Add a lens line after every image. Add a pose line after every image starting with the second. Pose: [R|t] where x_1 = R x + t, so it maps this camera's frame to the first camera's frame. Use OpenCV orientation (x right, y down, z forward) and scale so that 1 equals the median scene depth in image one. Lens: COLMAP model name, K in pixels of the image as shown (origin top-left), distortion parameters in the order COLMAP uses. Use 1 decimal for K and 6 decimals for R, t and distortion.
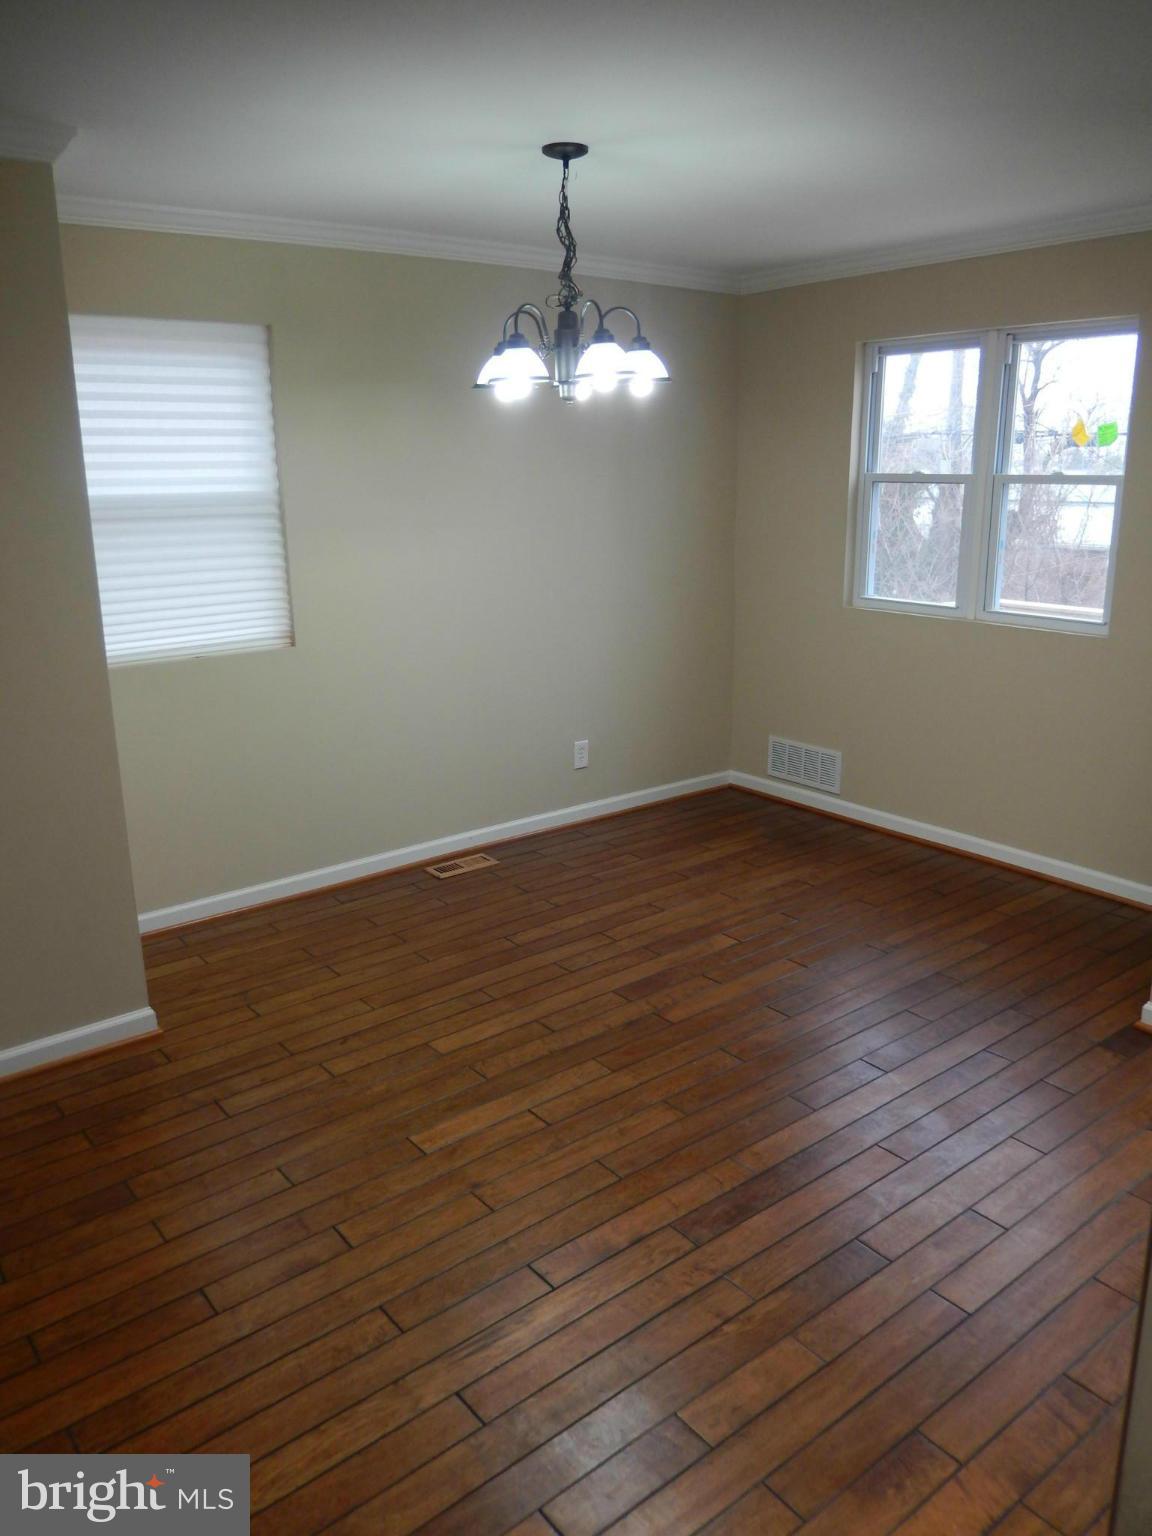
lens RADIAL K [[1173.5, 0, 577.9], [0, 1173.5, 755.4], [0, 0, 1]] dist [-0.001875, -0.012111]
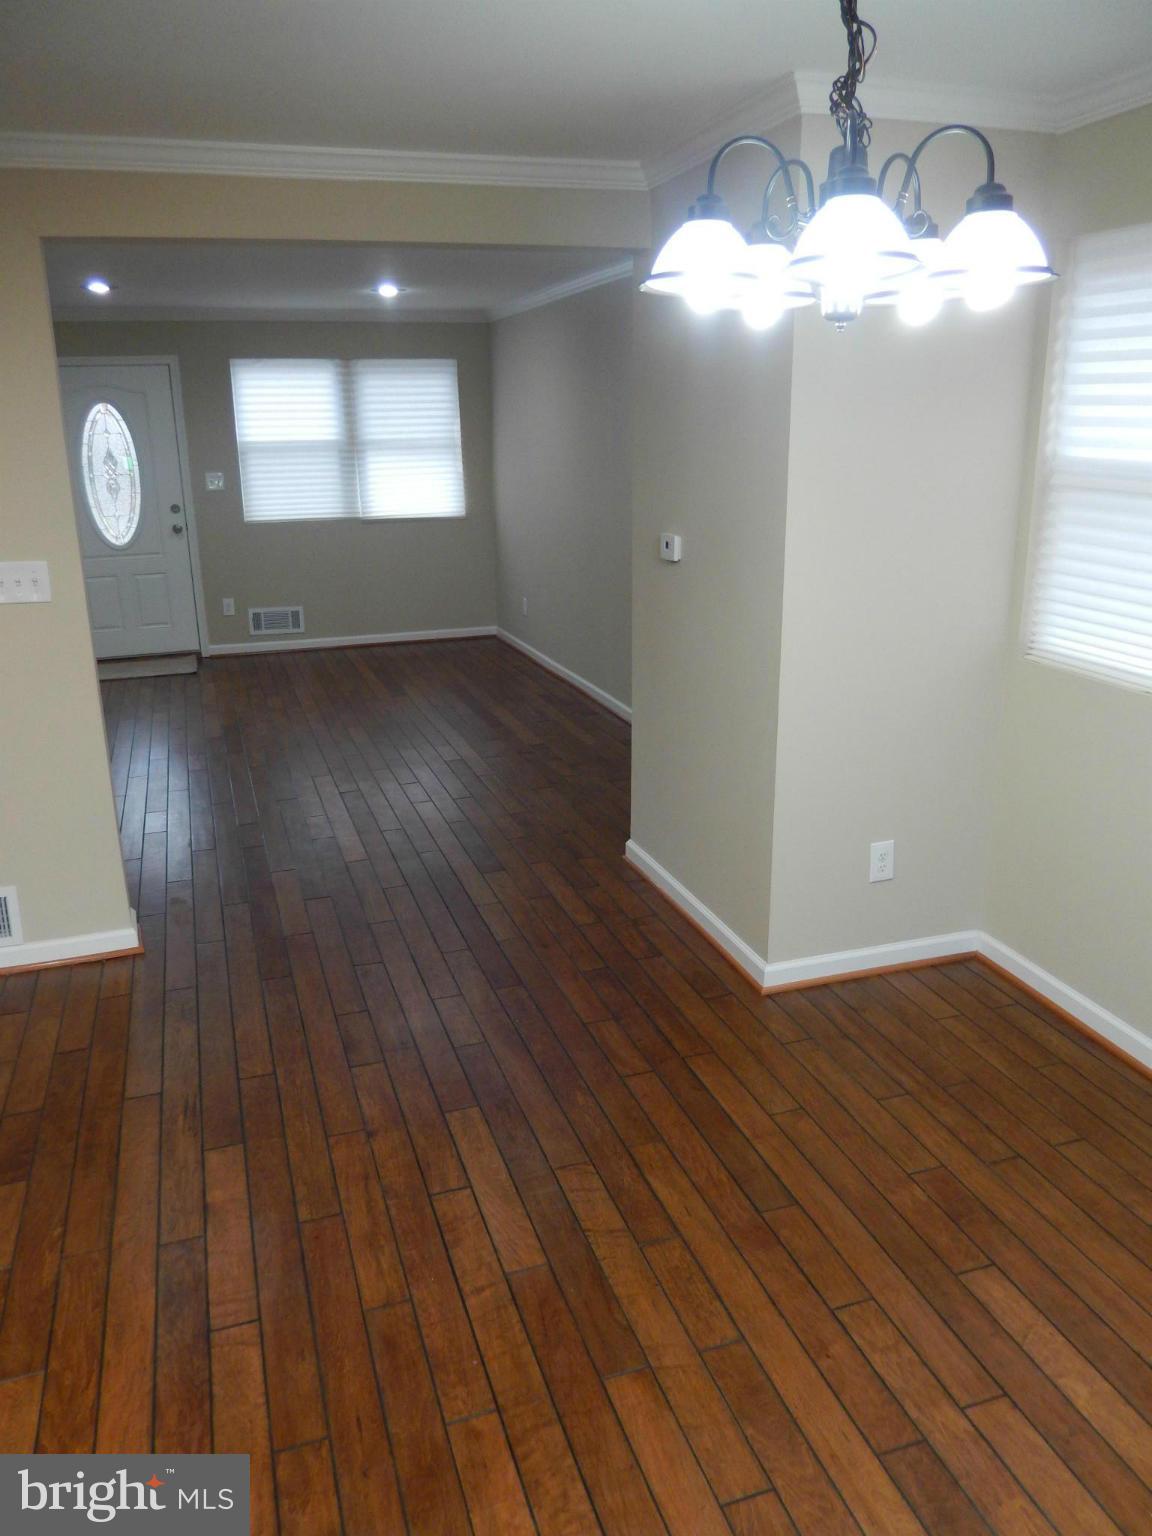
lens RADIAL K [[1173.5, 0, 587.4], [0, 1173.5, 752.6], [0, 0, 1]] dist [-0.001875, -0.012111]
pose [[-0.355971, 0.273160, -0.893682, 0.554788], [-0.214648, 0.906855, 0.362685, -0.290762], [0.909511, 0.320932, -0.264181, 1.090656]]
